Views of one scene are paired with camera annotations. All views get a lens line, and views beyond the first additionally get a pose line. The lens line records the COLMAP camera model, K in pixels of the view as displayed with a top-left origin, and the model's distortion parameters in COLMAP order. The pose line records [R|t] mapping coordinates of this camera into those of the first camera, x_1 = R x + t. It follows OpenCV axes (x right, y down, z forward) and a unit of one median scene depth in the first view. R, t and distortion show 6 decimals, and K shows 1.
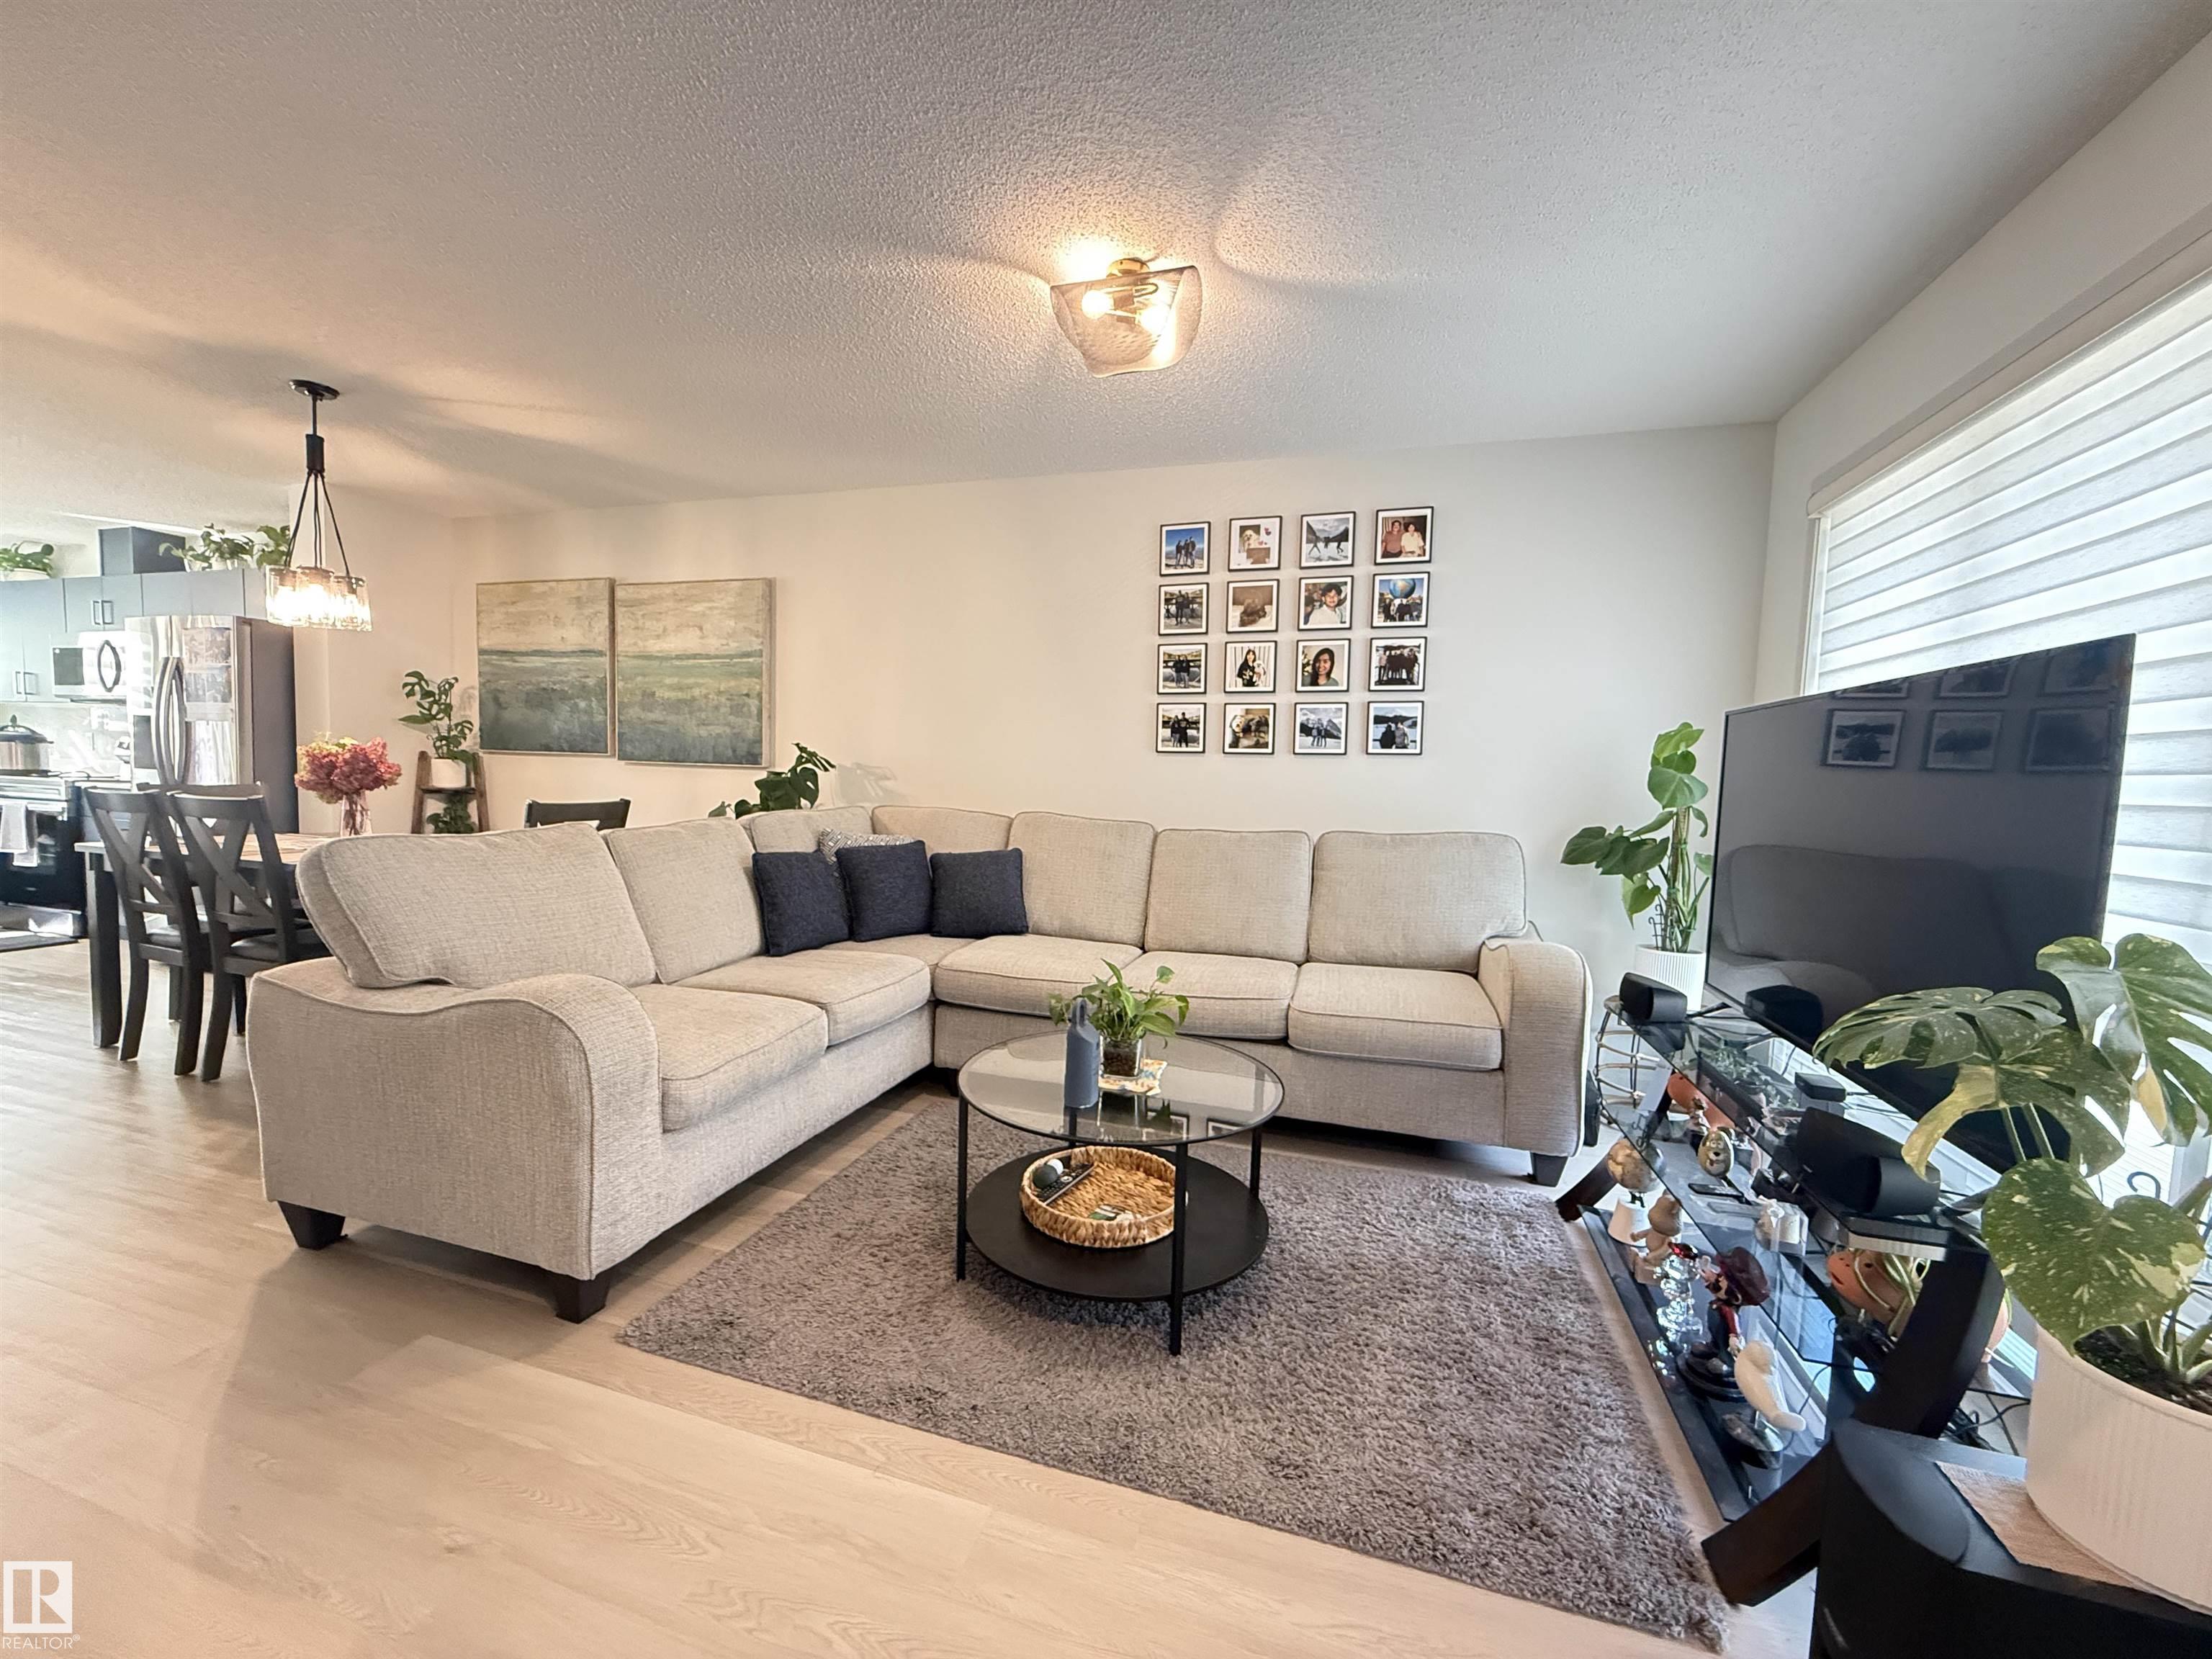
lens RADIAL K [[886.9, 0, 1094.1], [0, 886.9, 830.6], [0, 0, 1]] dist [0.002133, -0.000492]
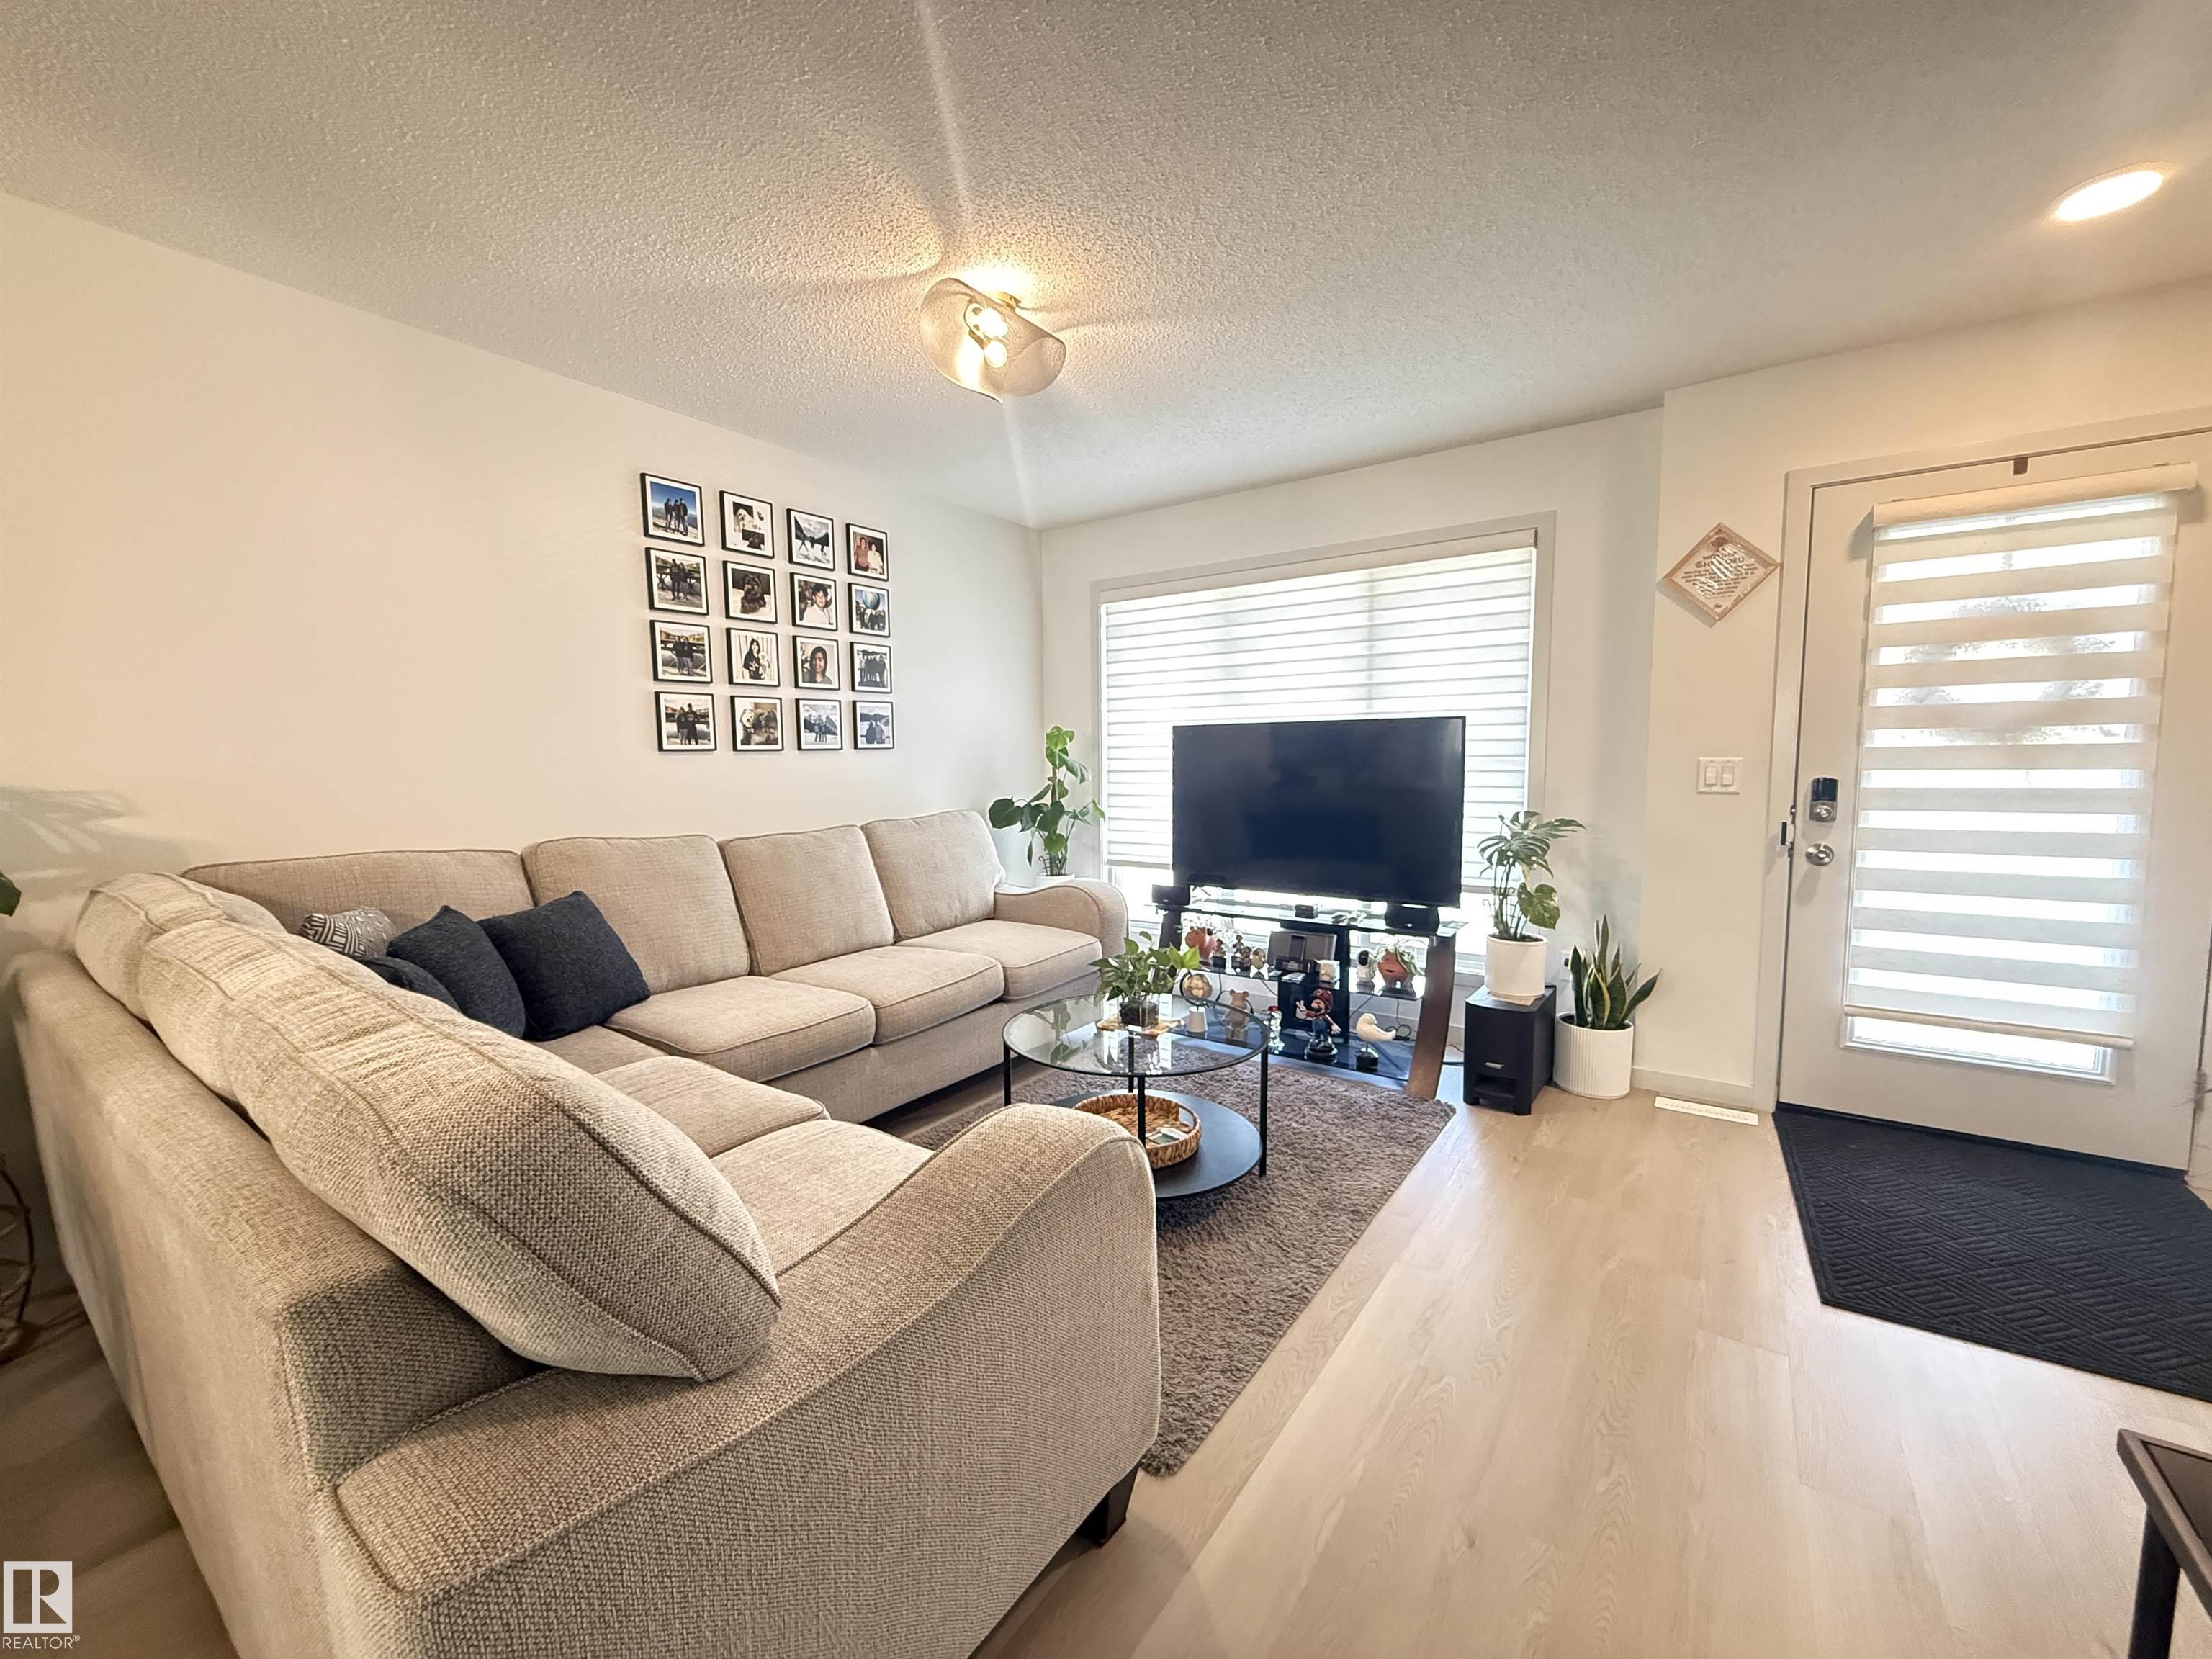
lens RADIAL K [[886.9, 0, 1099.8], [0, 886.9, 831.0], [0, 0, 1]] dist [0.002133, -0.000492]
pose [[0.304348, -0.111099, 0.946060, -0.630412], [0.078281, 0.992733, 0.091397, -0.060869], [-0.949339, 0.046242, 0.310834, 0.375381]]
